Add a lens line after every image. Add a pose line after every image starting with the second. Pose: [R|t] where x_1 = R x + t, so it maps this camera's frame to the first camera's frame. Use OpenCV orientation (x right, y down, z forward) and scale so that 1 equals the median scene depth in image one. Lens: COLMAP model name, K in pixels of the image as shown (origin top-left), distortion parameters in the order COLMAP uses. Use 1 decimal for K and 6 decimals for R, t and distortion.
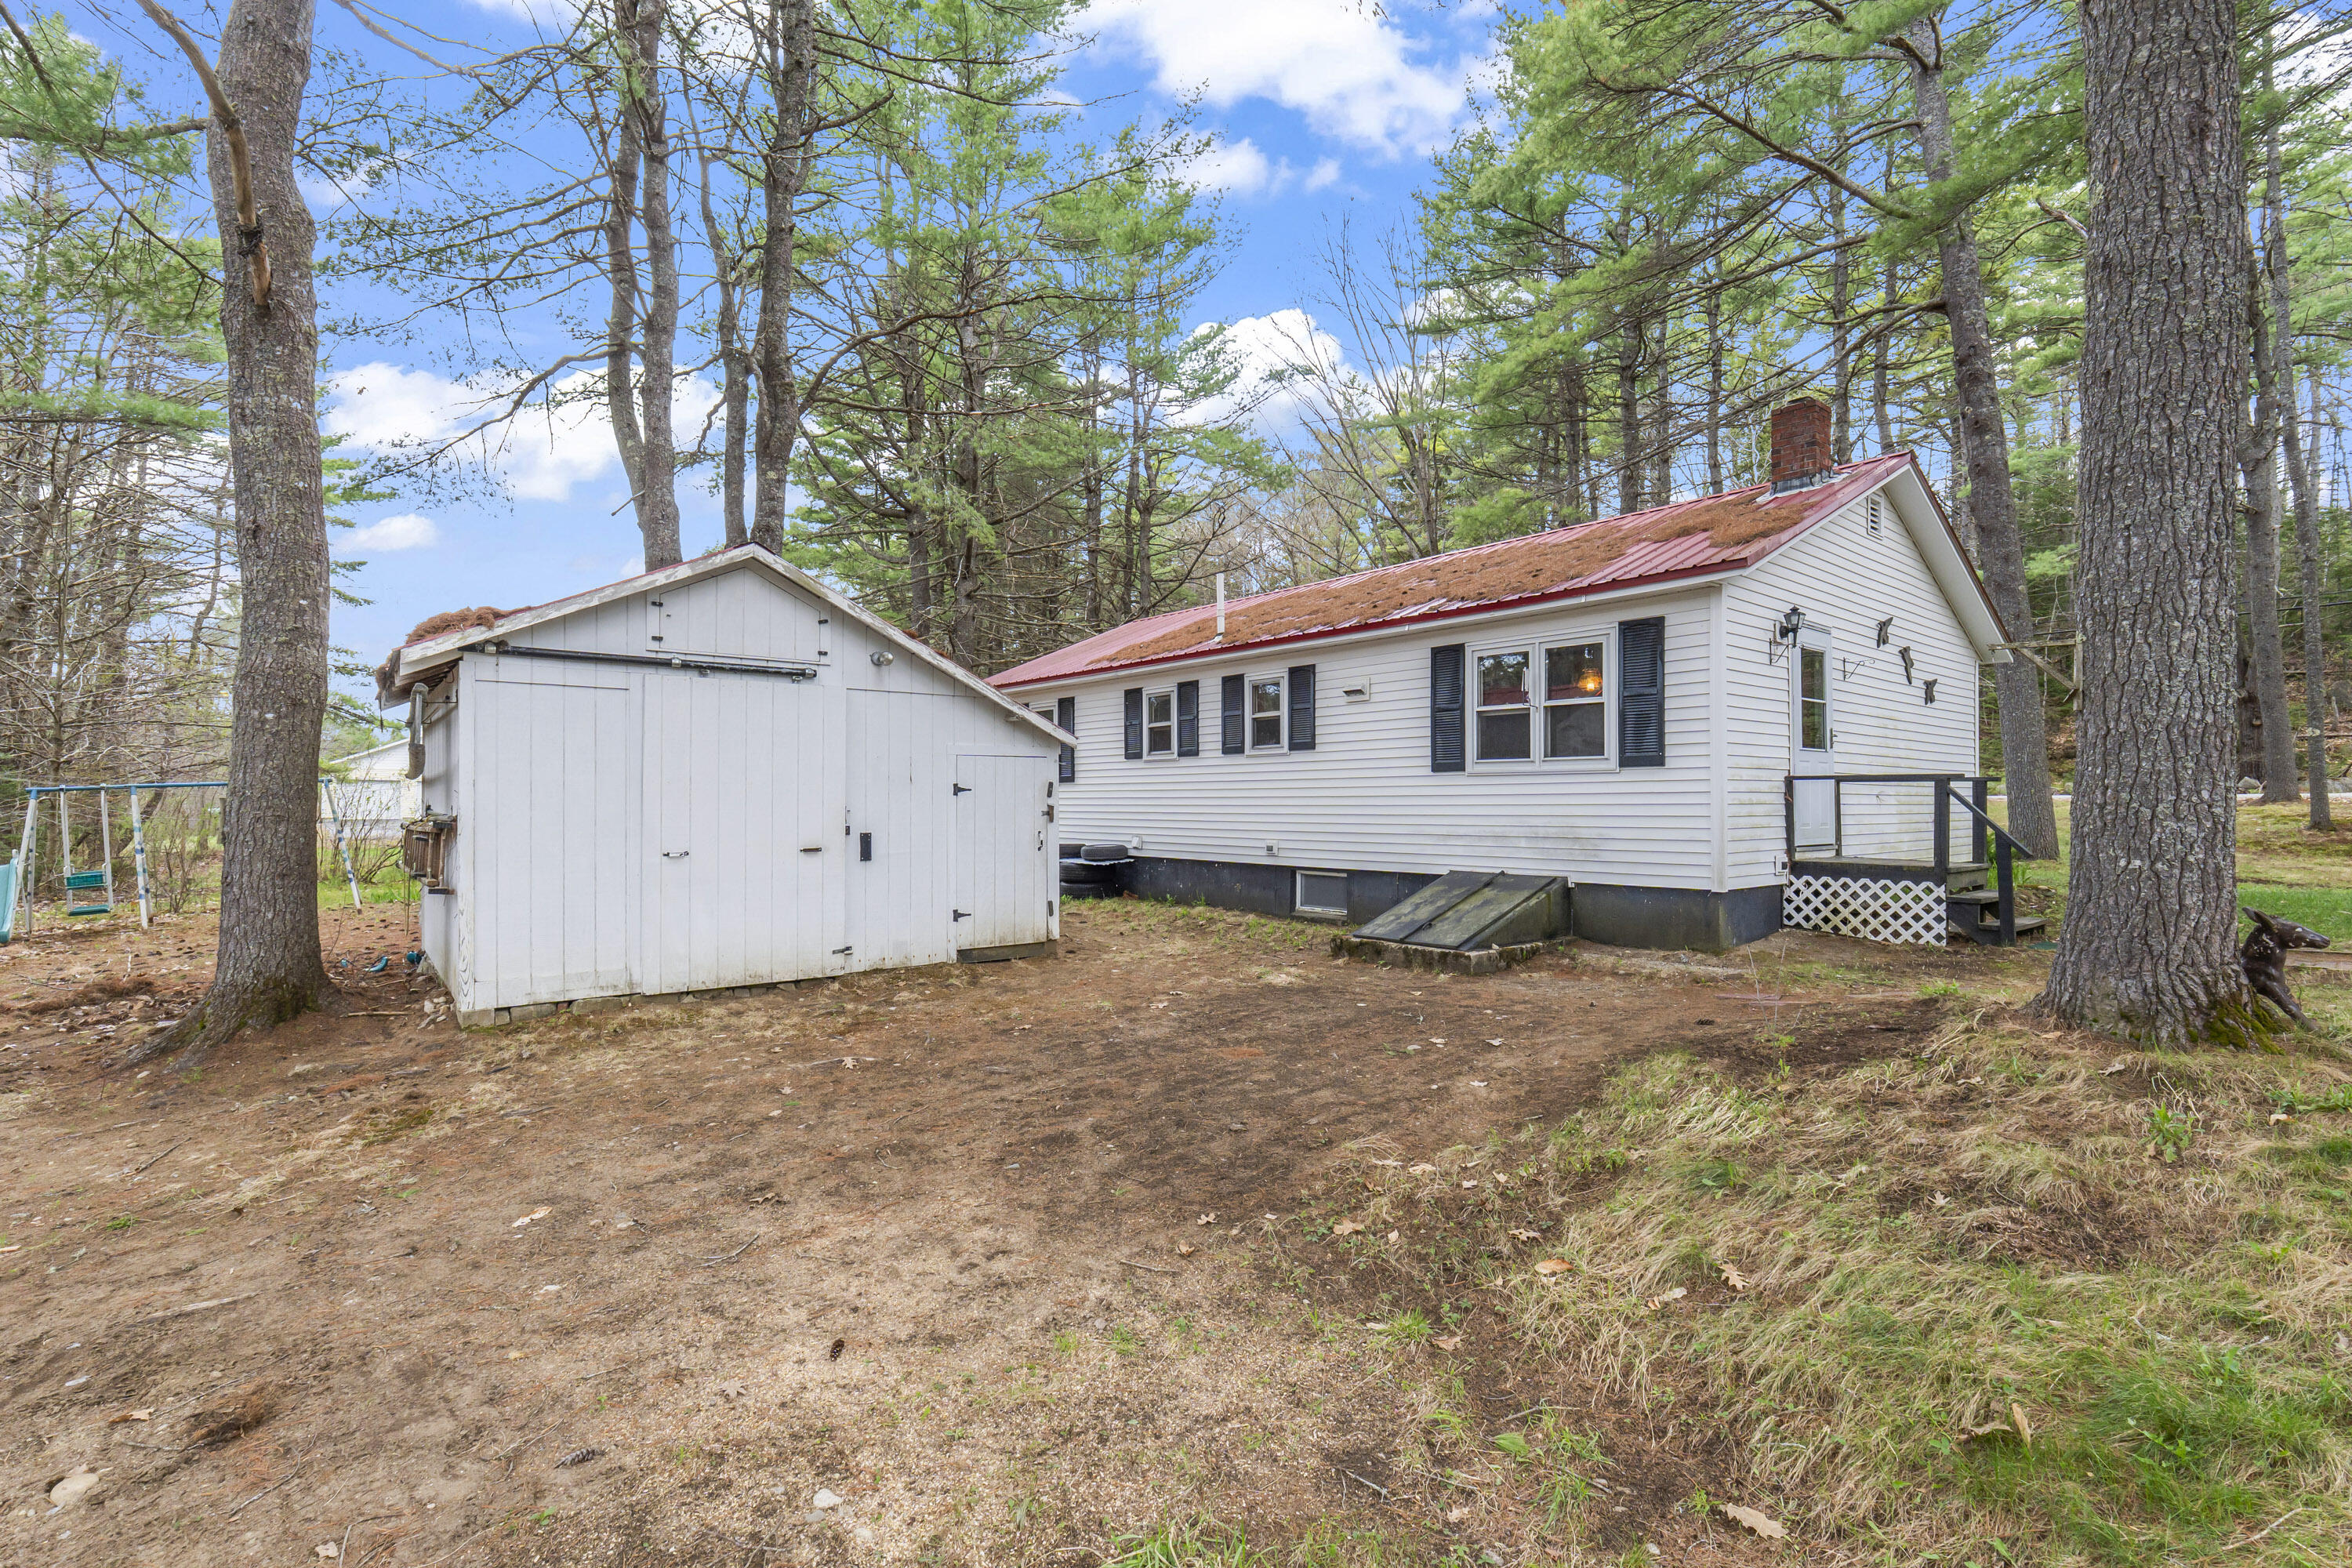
lens RADIAL K [[1076.7, 0, 1183.3], [0, 1076.7, 797.2], [0, 0, 1]] dist [-0.003335, -0.000767]
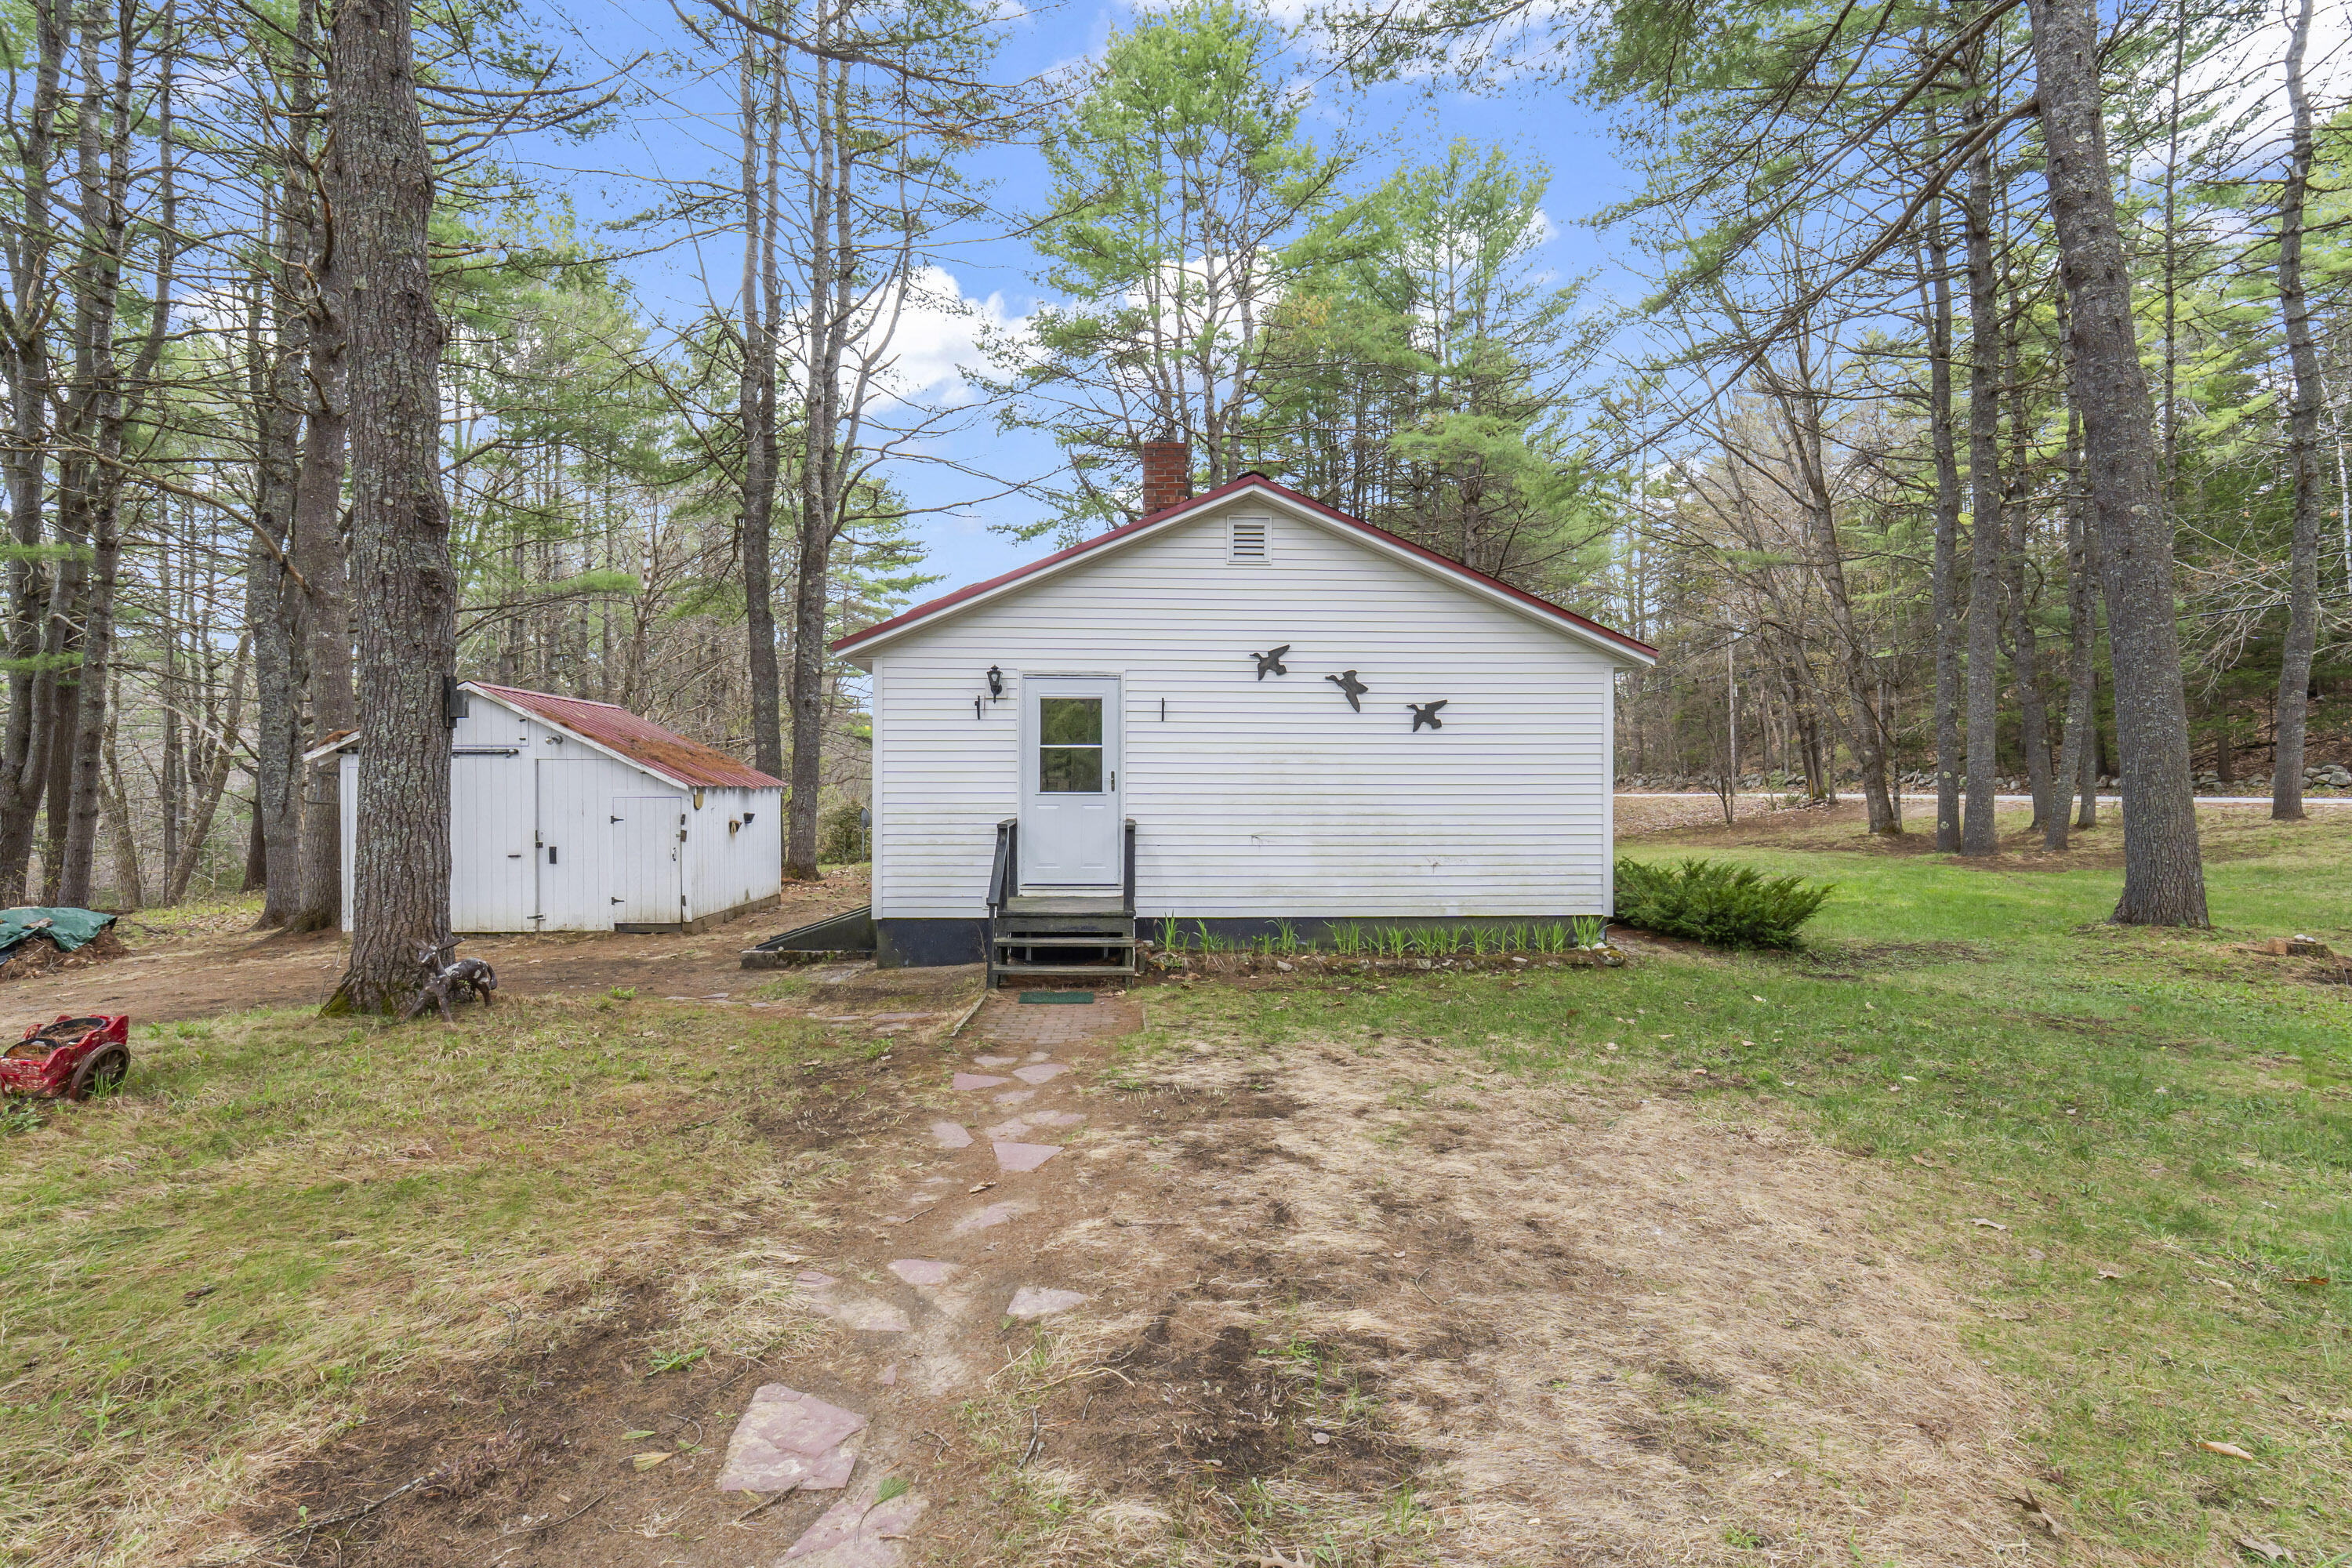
lens RADIAL K [[1130.8, 0, 1178.9], [0, 1130.8, 800.8], [0, 0, 1]] dist [-0.014907, -0.000403]
pose [[0.800888, 0.003974, -0.598801, 1.354780], [0.002639, 0.999945, 0.010166, -0.046845], [0.598809, -0.009722, 0.800833, 0.184087]]
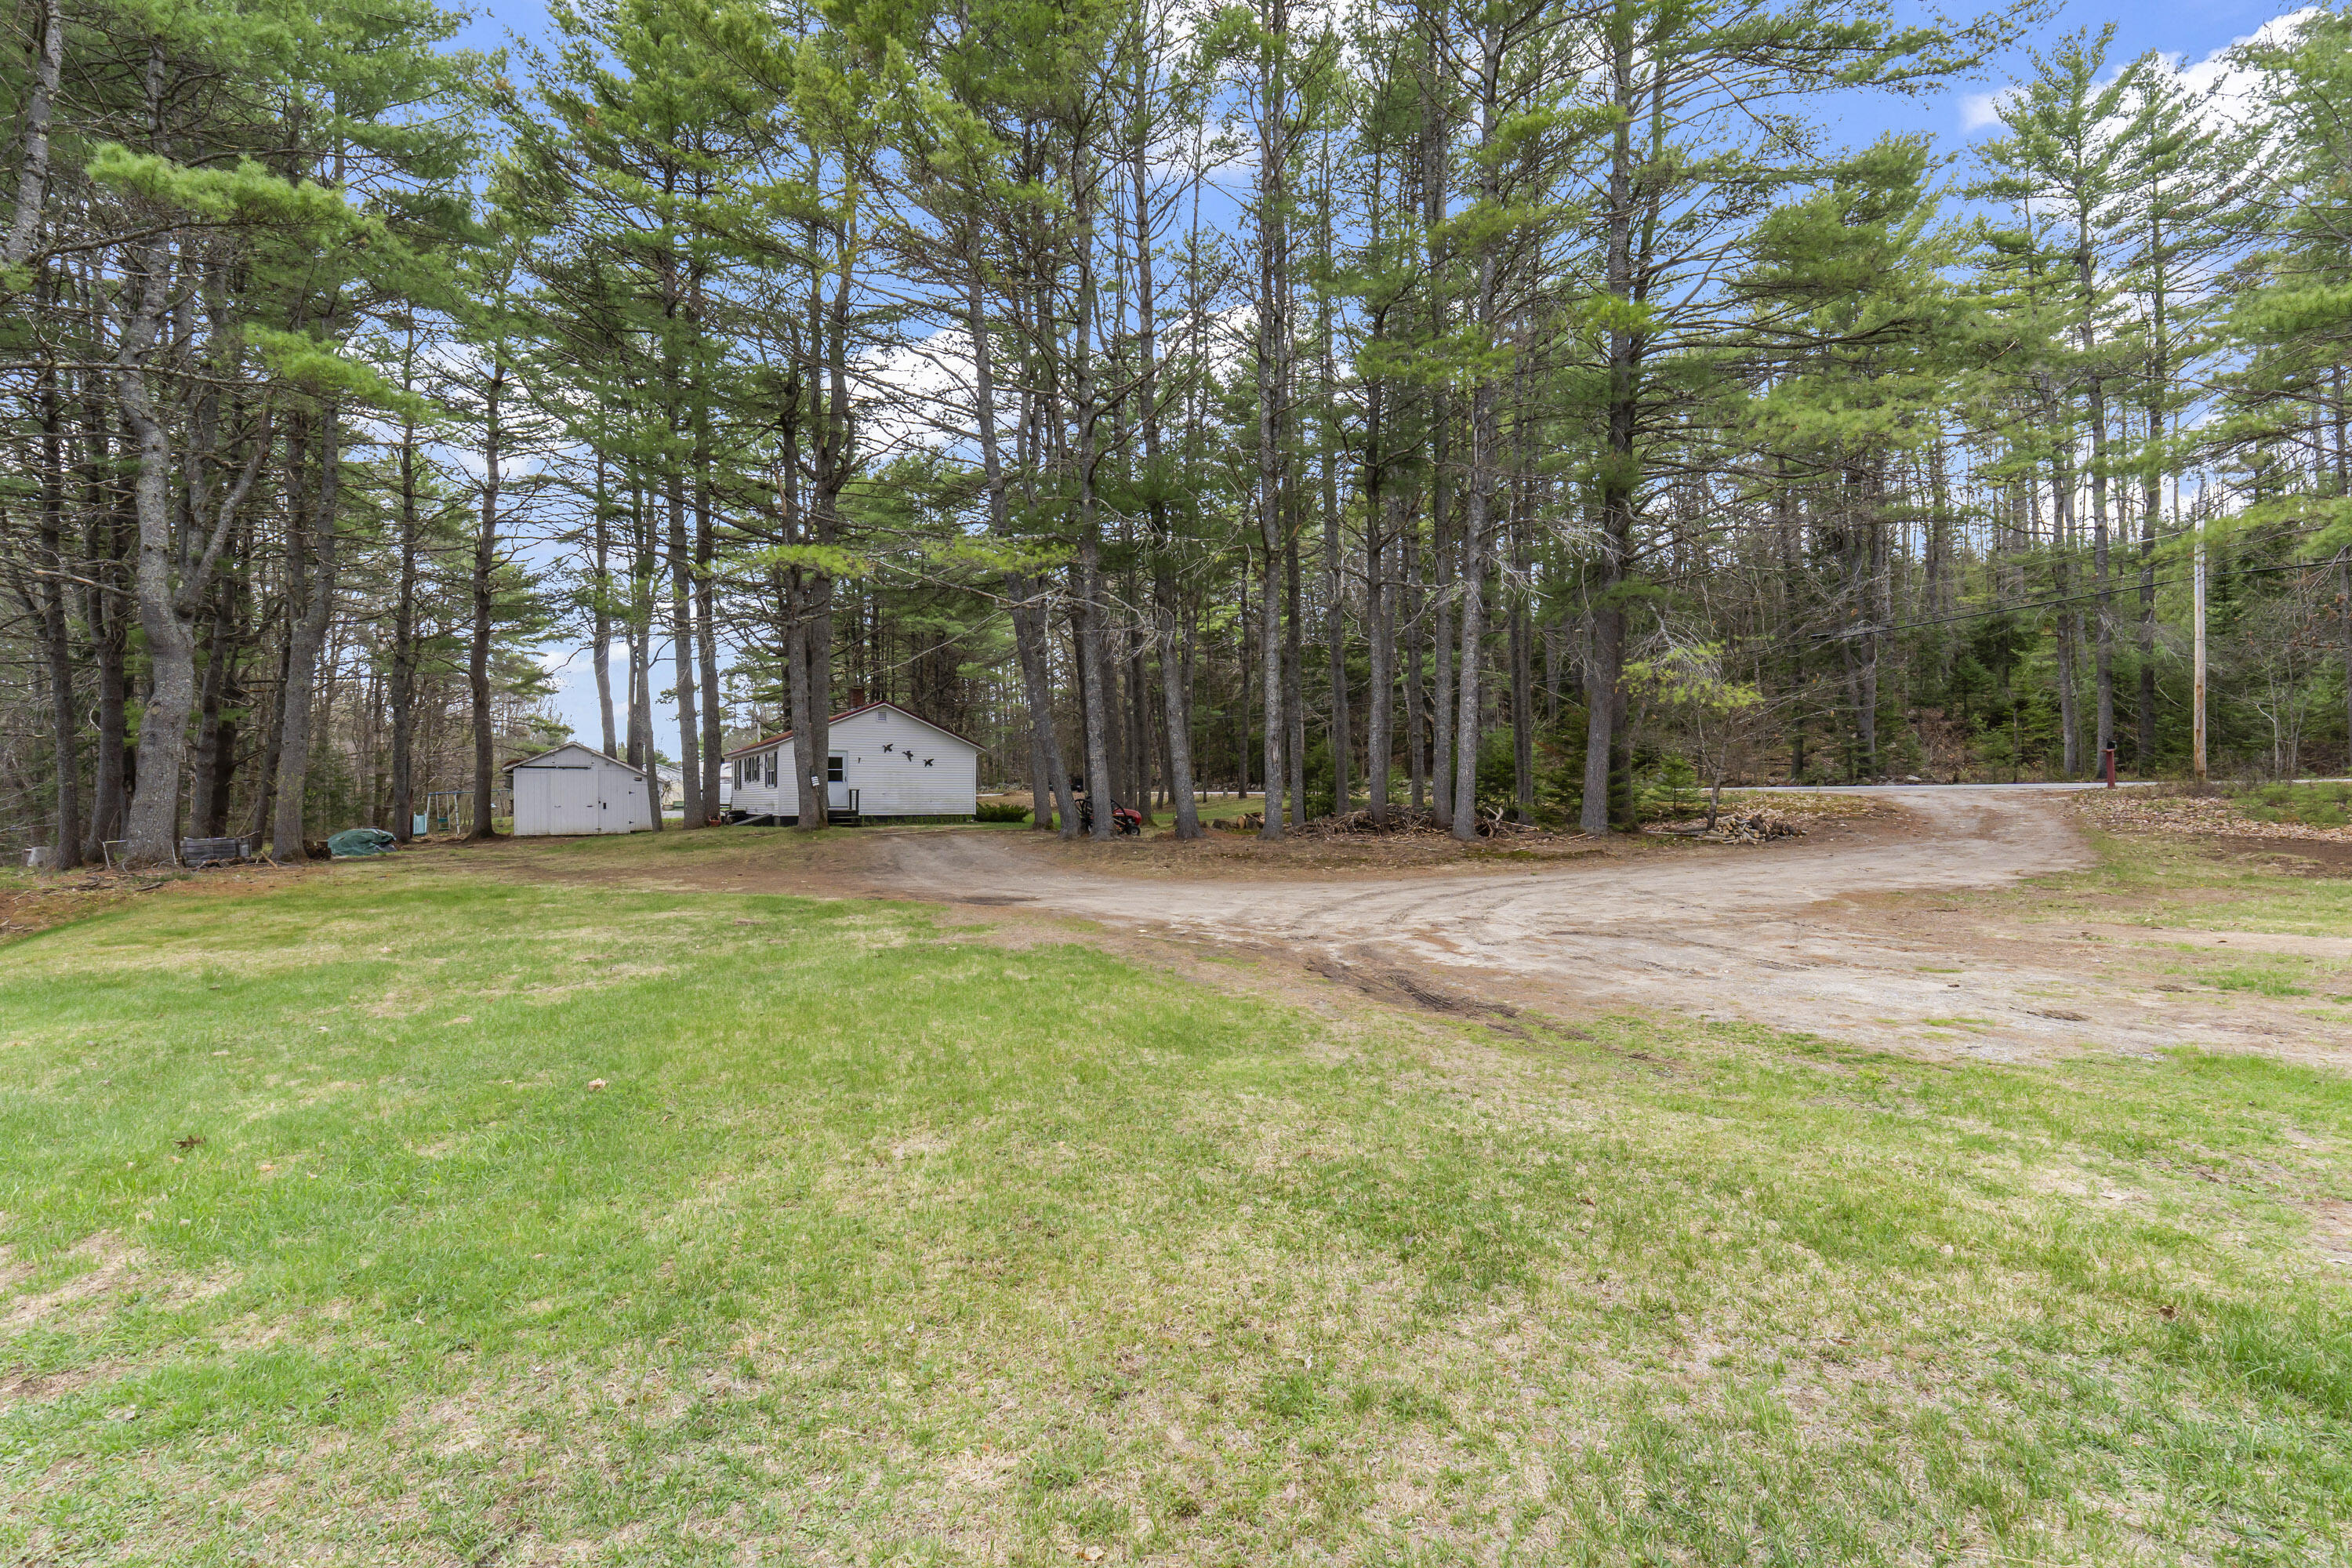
lens RADIAL K [[1035.3, 0, 1176.5], [0, 1035.3, 787.7], [0, 0, 1]] dist [-0.011859, -0.000502]
pose [[0.988531, -0.003957, -0.150963, 2.434529], [0.002842, 0.999967, -0.007600, 0.010363], [0.150989, 0.007084, 0.988510, -2.586140]]
